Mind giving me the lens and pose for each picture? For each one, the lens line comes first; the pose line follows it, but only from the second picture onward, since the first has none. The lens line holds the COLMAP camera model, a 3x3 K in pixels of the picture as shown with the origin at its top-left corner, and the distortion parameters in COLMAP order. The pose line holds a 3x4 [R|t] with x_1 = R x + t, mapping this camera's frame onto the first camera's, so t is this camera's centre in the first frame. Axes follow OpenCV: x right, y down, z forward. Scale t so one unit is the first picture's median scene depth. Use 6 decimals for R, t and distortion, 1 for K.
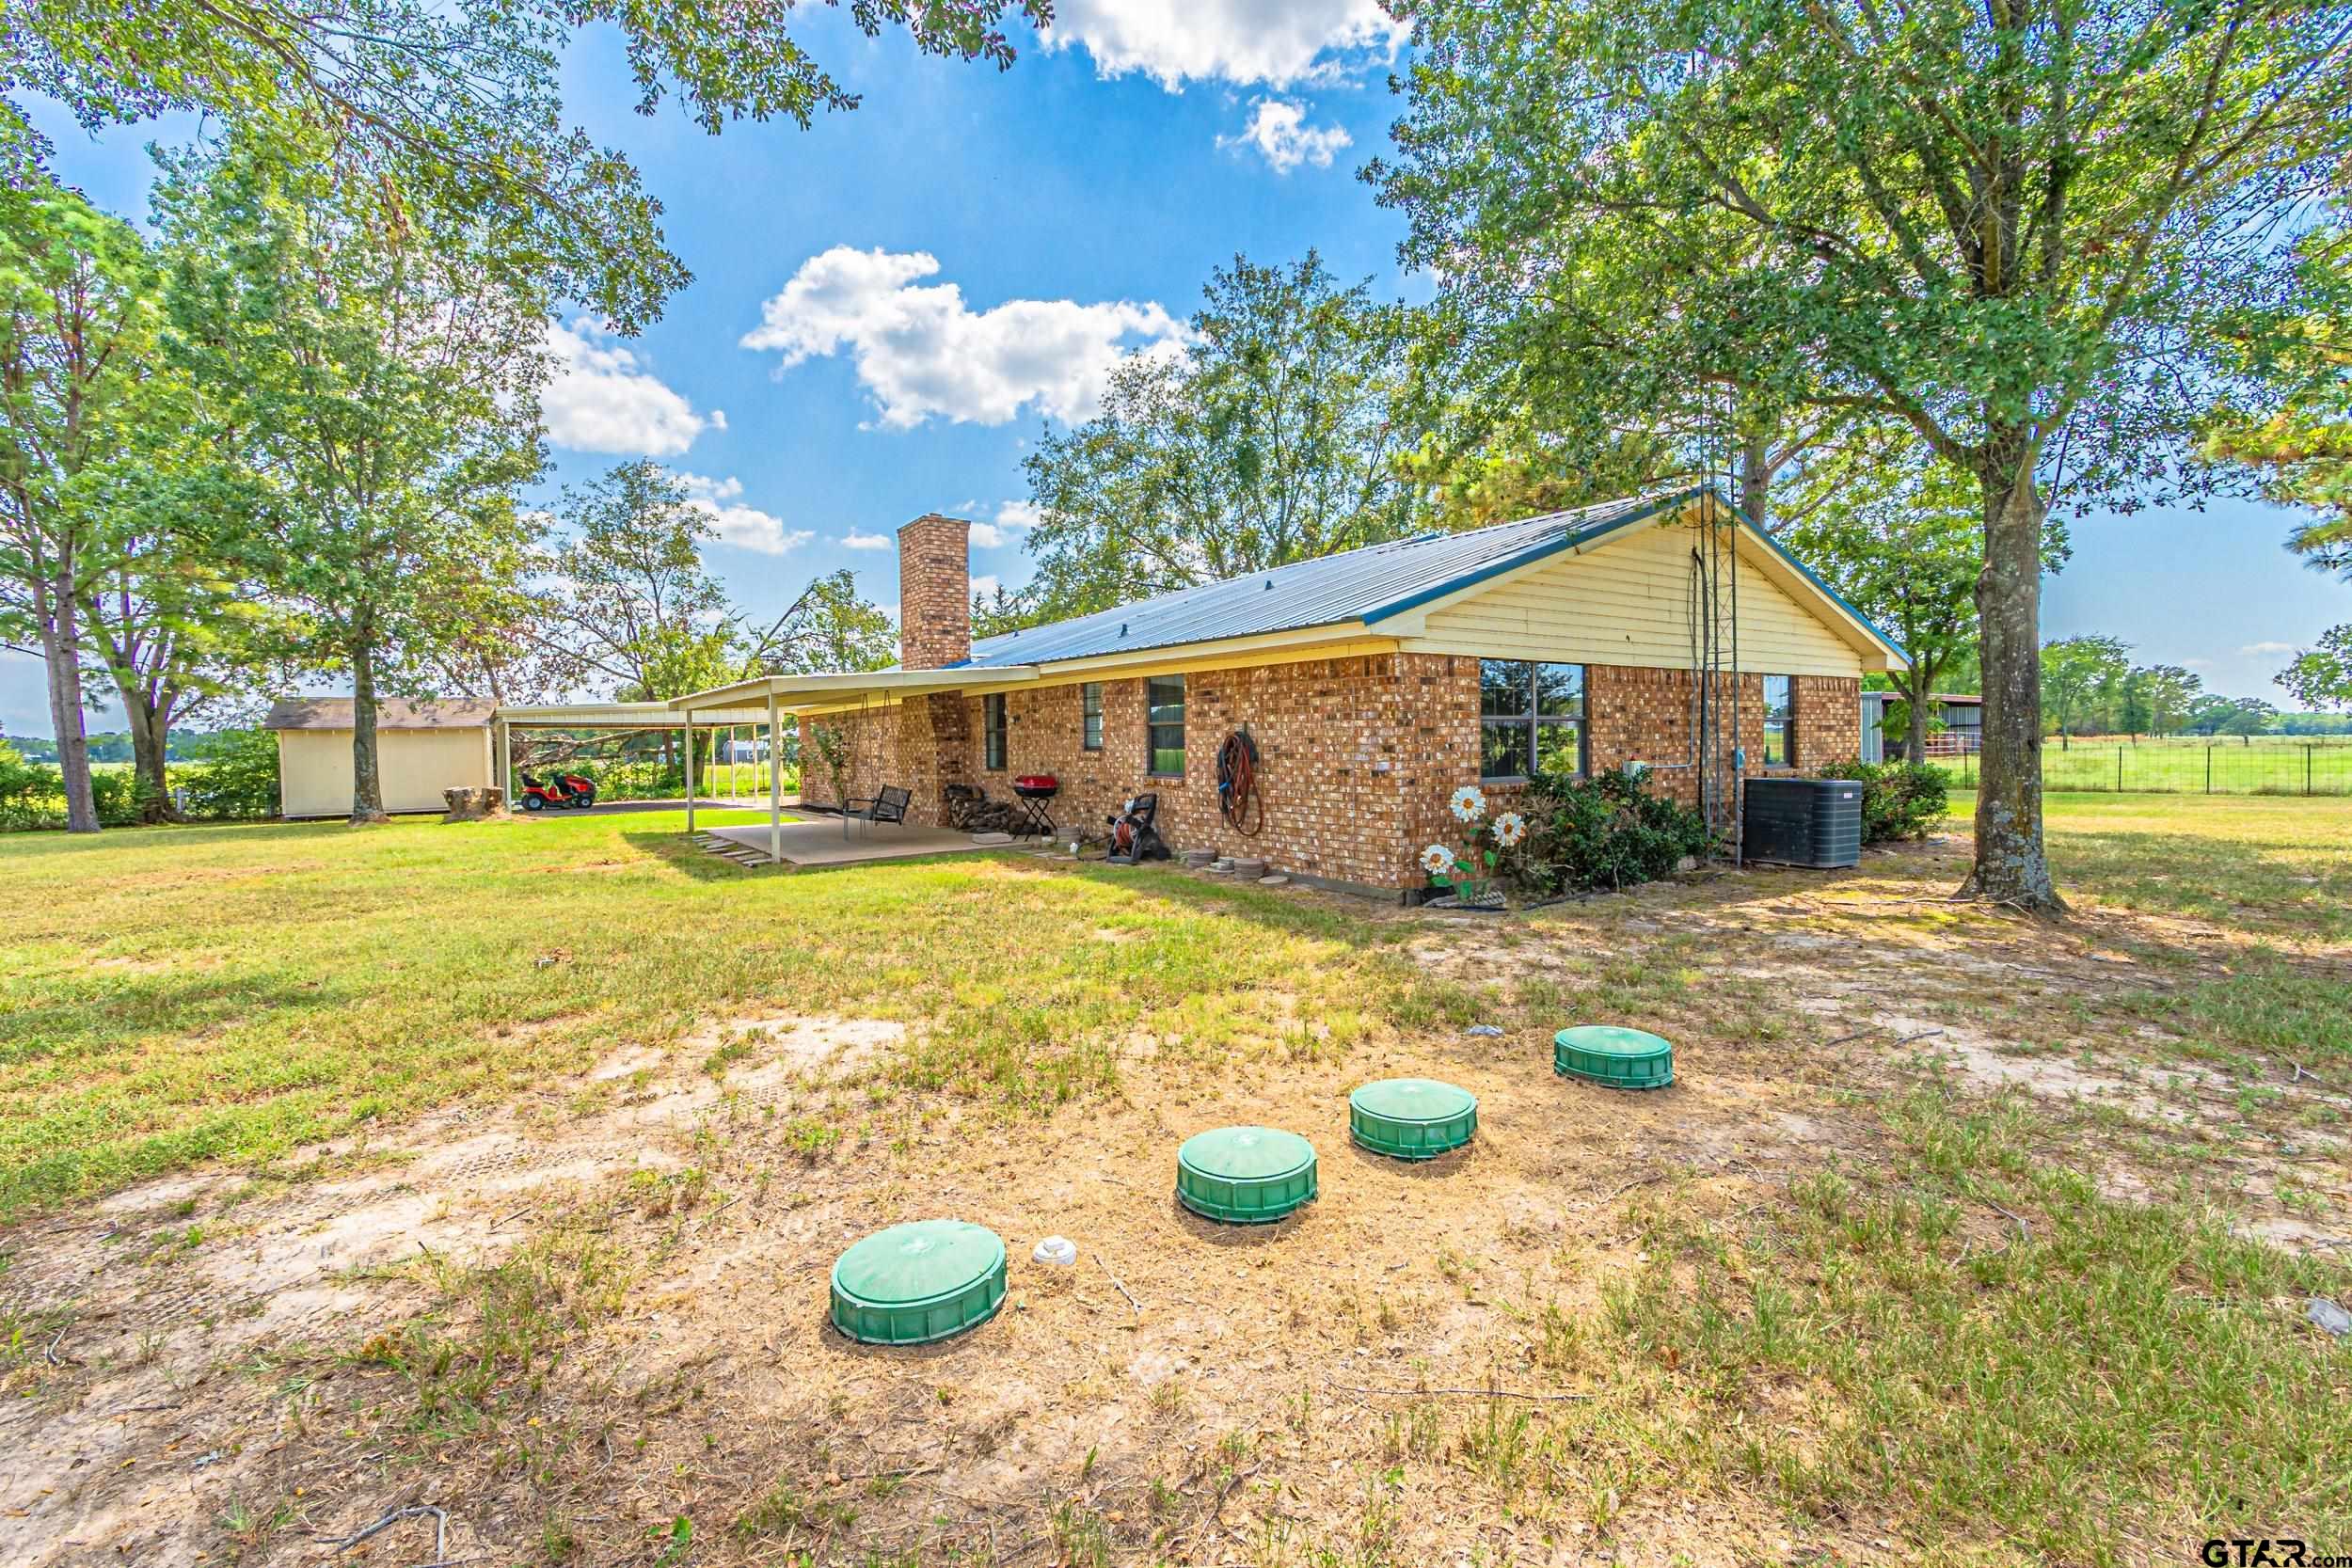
lens RADIAL K [[1009.4, 0, 1182.4], [0, 1009.4, 754.0], [0, 0, 1]] dist [-0.001808, -0.000161]
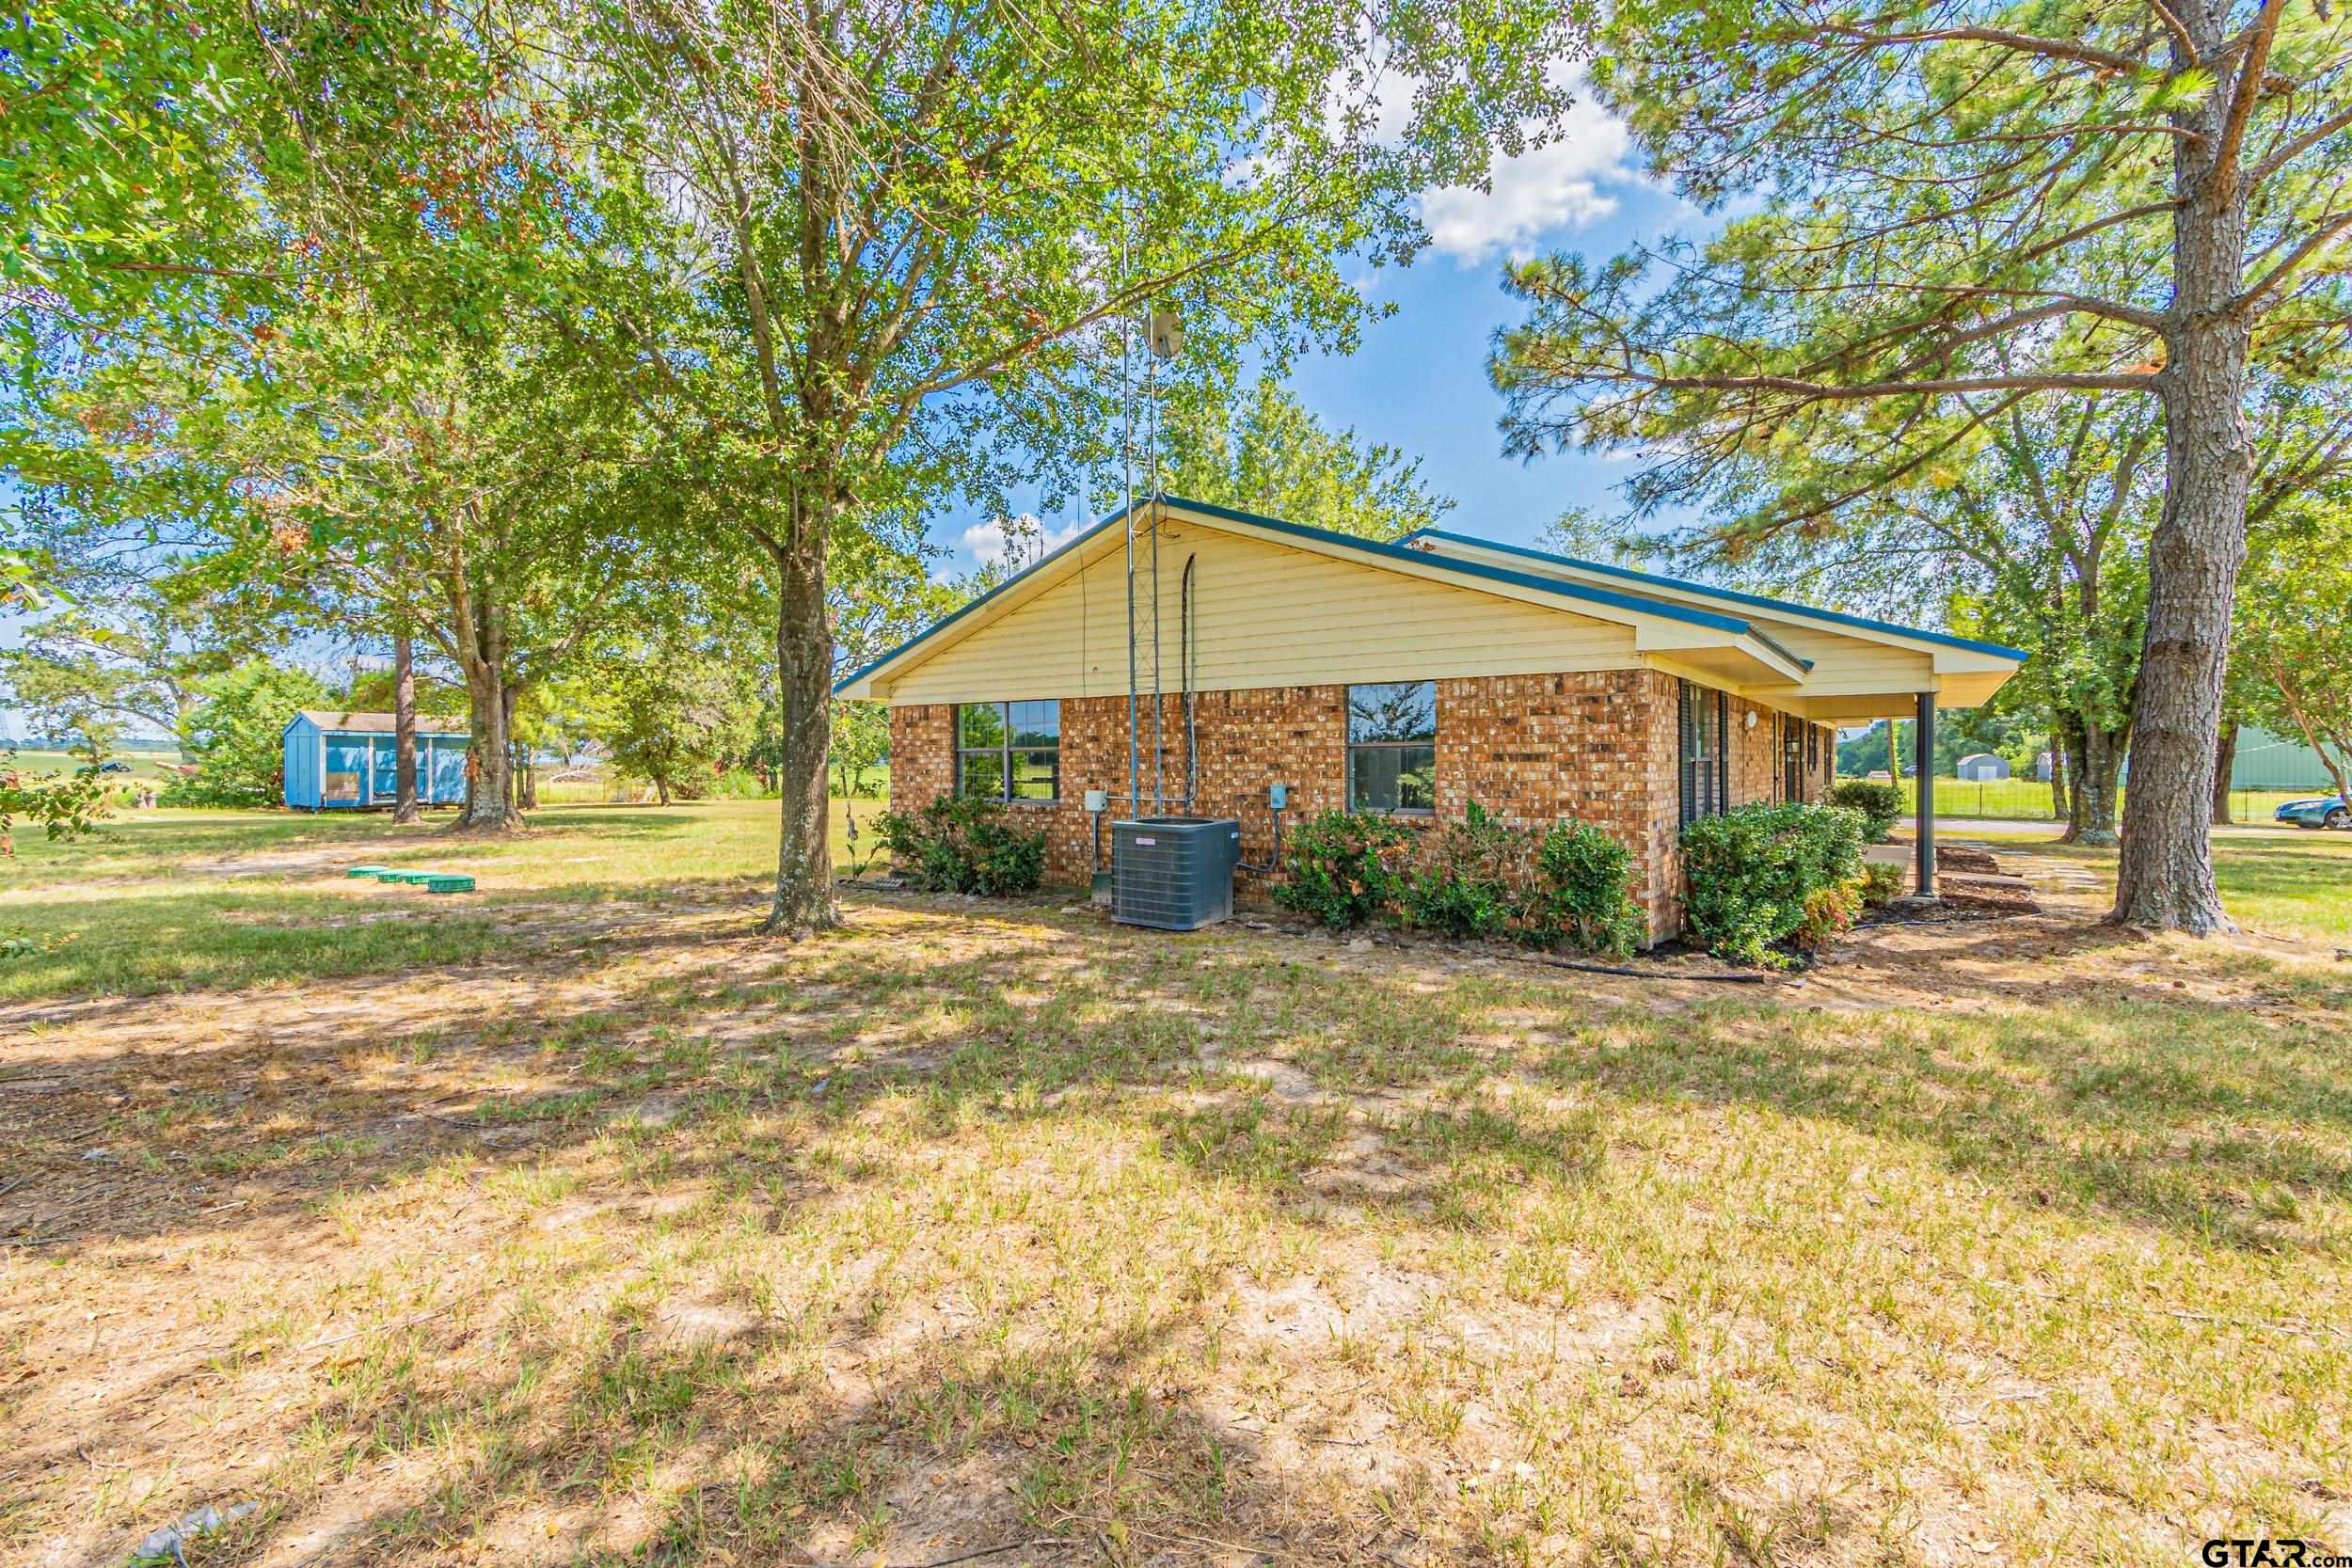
lens RADIAL K [[1009.4, 0, 1182.4], [0, 1009.4, 754.0], [0, 0, 1]] dist [-0.001808, -0.000161]
pose [[0.339389, 0.004420, -0.940636, 1.141238], [-0.013949, 0.999903, -0.000334, -0.024651], [0.940543, 0.013234, 0.339417, 0.596464]]
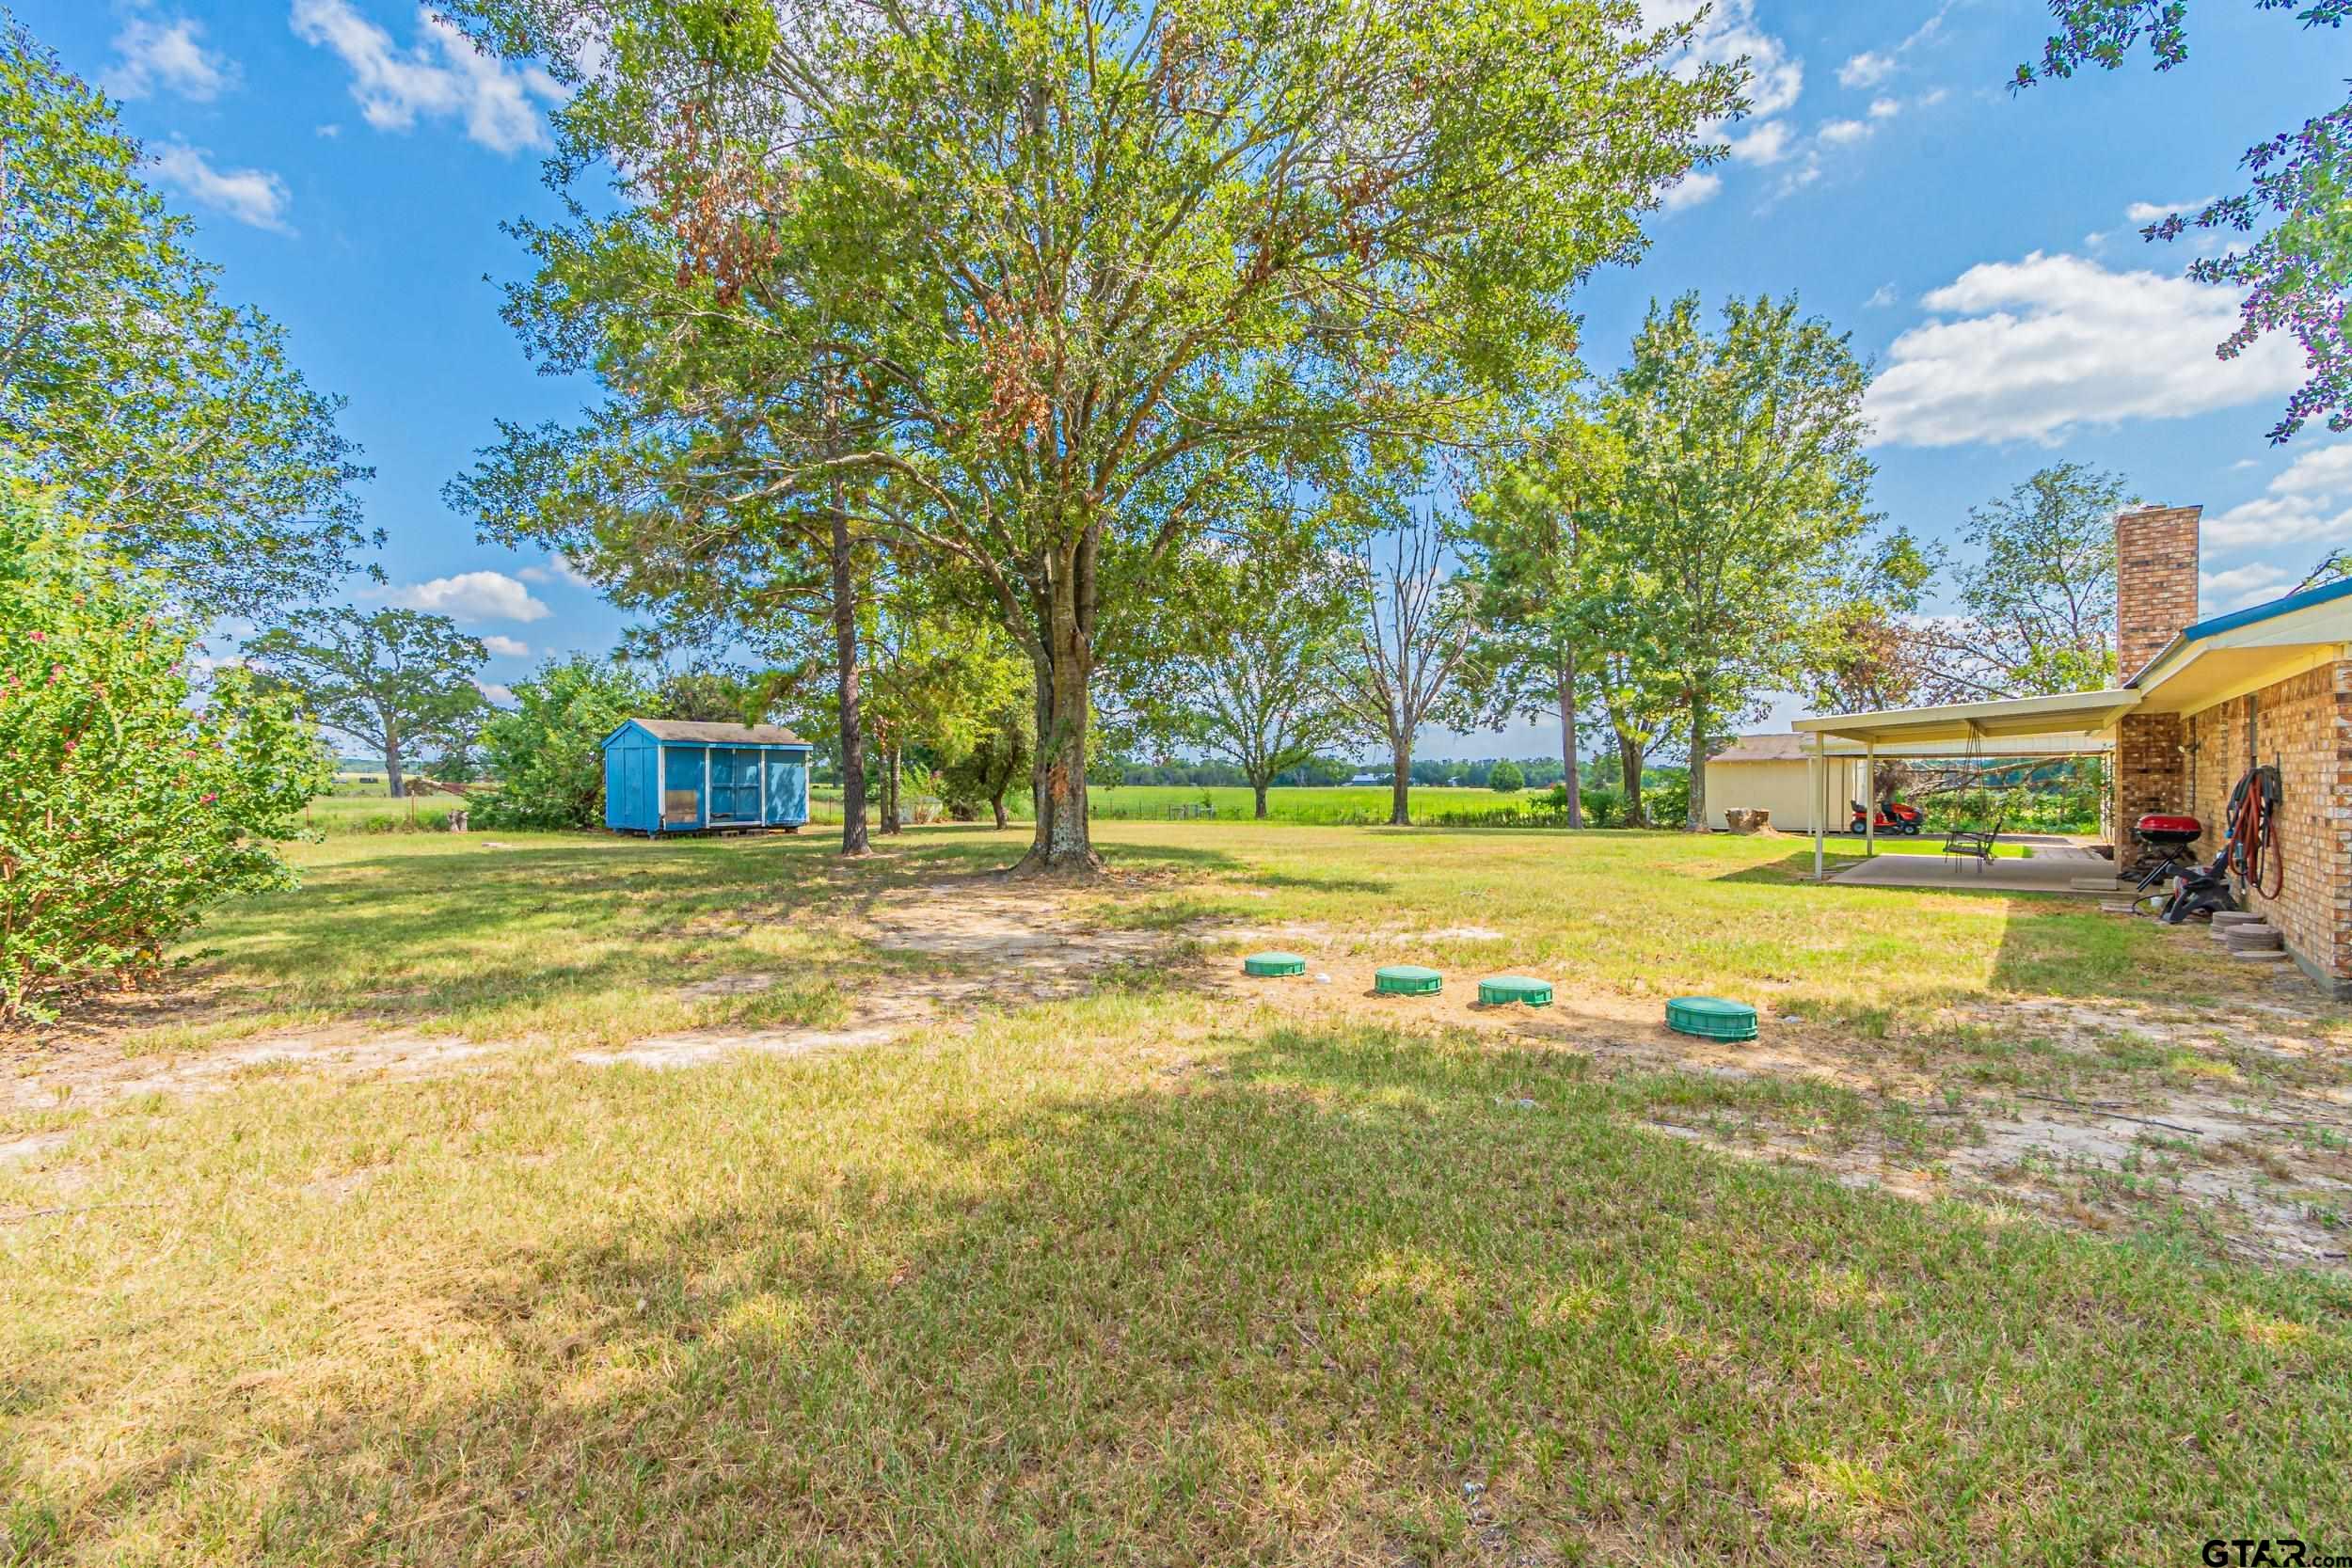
lens RADIAL K [[1031.3, 0, 1176.0], [0, 1031.3, 784.0], [0, 0, 1]] dist [-0.000186, -0.000036]
pose [[0.255680, 0.015015, -0.966645, 0.500151], [-0.012944, 0.999843, 0.012107, -0.005607], [0.966675, 0.009417, 0.255834, -0.017421]]
